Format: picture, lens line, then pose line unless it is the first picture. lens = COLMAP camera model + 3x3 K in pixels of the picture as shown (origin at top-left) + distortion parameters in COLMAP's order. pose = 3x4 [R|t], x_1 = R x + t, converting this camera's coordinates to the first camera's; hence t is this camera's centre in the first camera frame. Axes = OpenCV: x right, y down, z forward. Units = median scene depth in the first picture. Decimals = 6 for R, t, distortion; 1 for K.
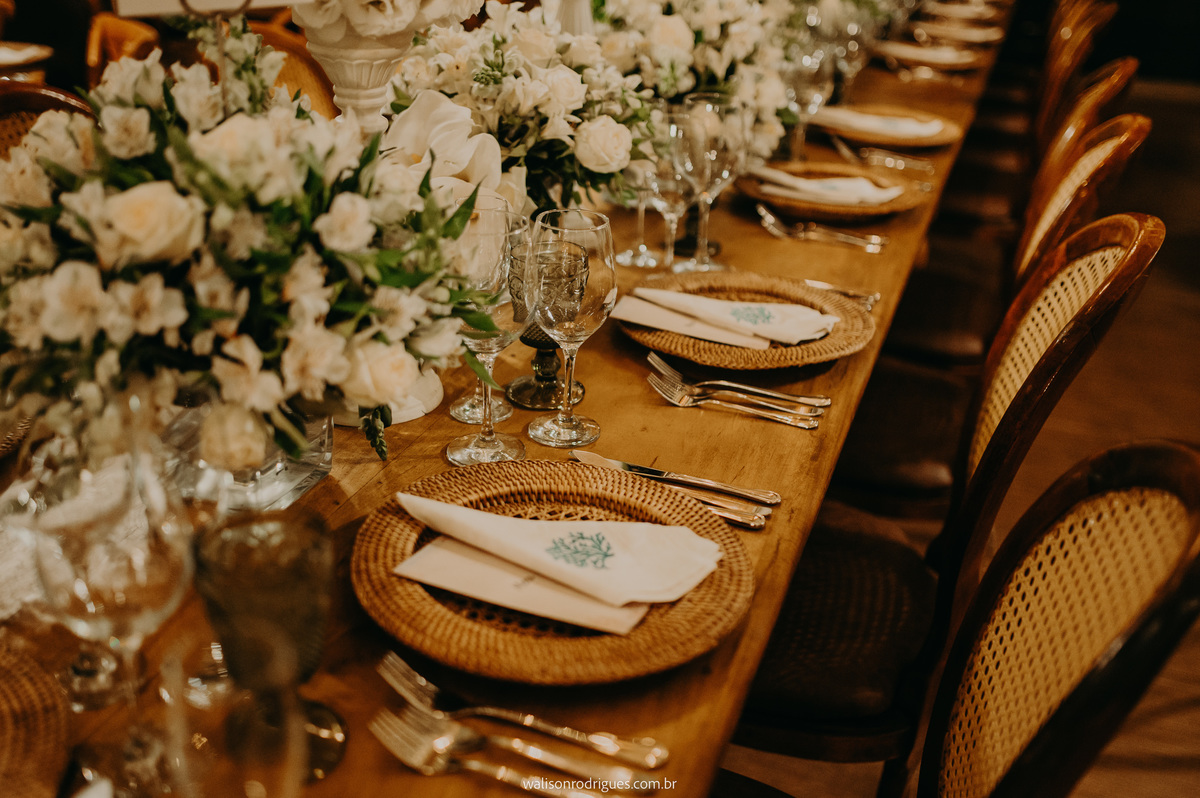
lens RADIAL K [[1277.2, 0, 597.2], [0, 1277.2, 398.9], [0, 0, 1]] dist [-0.070052, 0.000000]
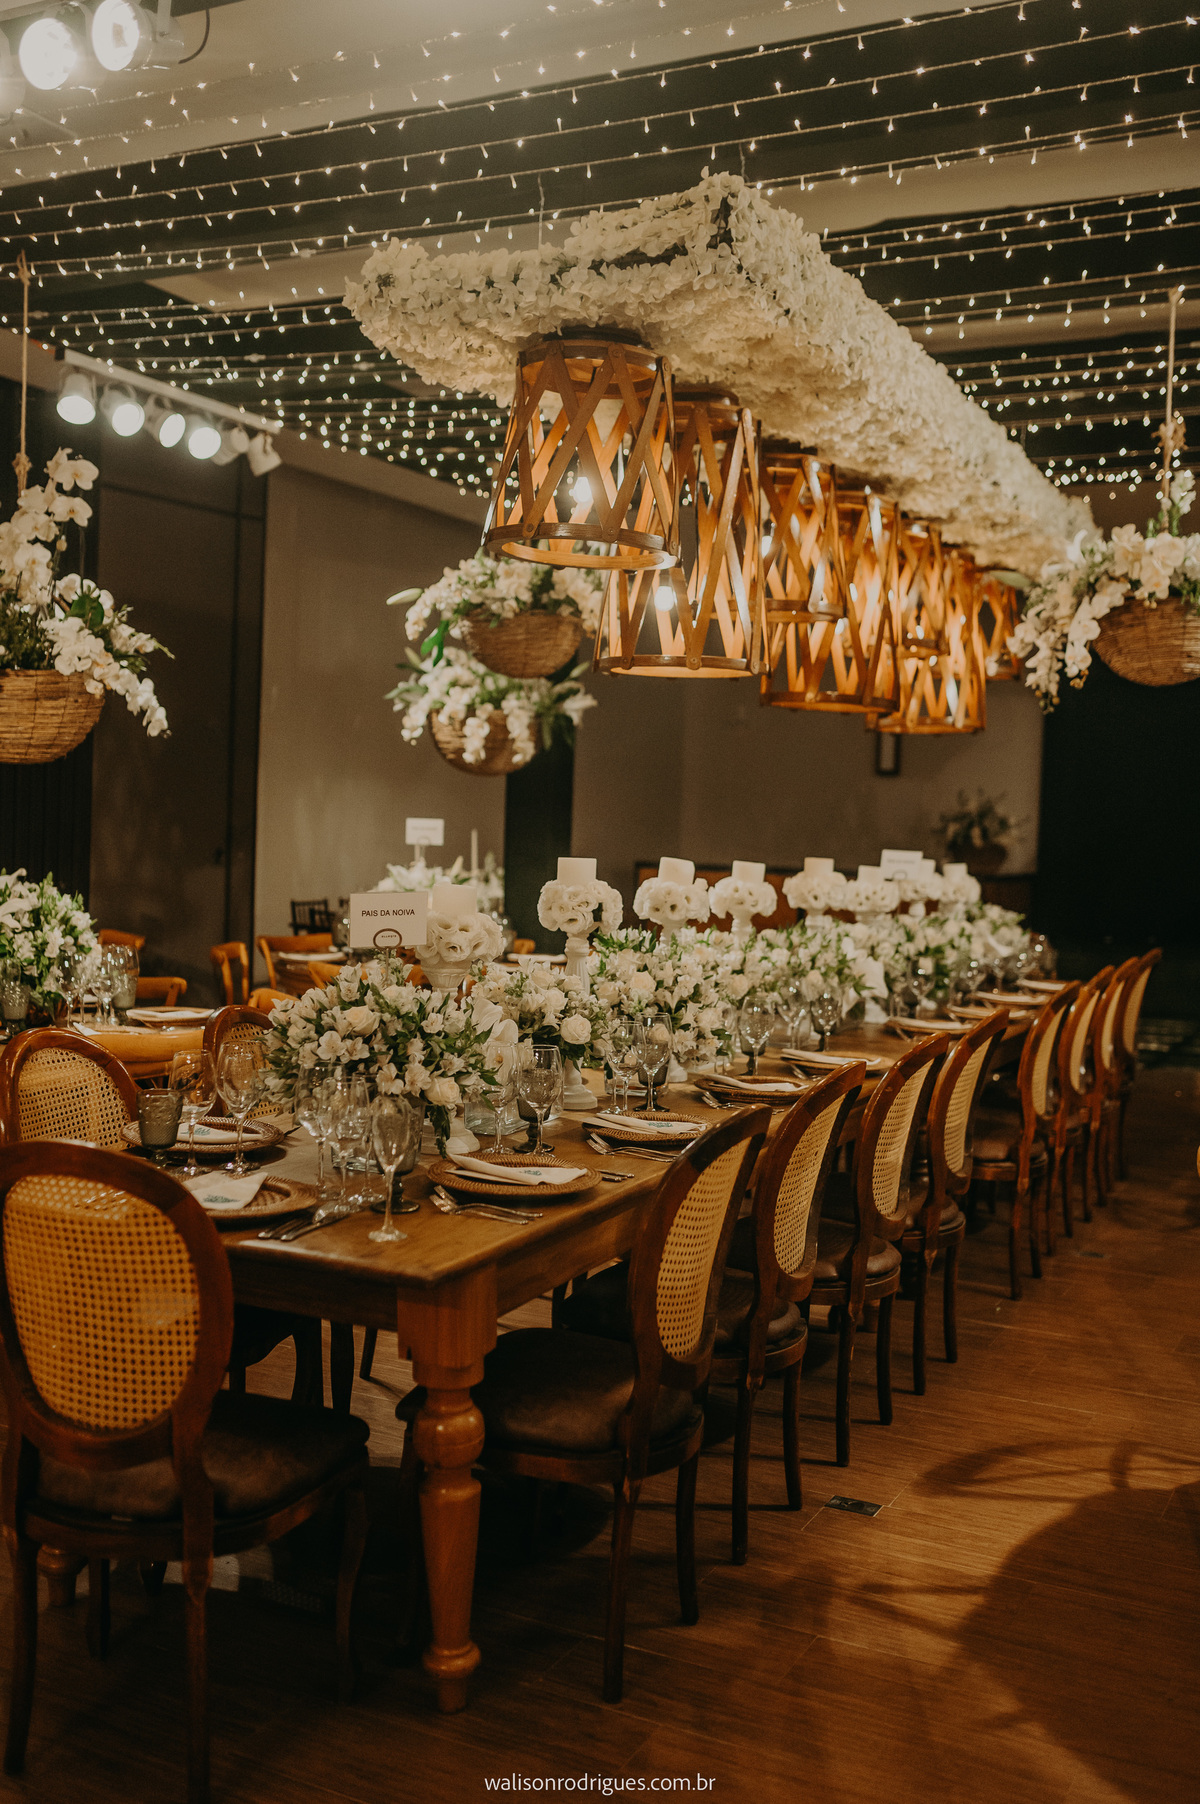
lens RADIAL K [[1920.1, 0, 600.4], [0, 1920.1, 903.0], [0, 0, 1]] dist [-0.070052, 0.000000]
pose [[0.992736, -0.010093, -0.119893, 0.567172], [-0.035166, 0.928623, -0.369355, 0.991447], [0.115063, 0.370888, 0.921522, -2.457097]]
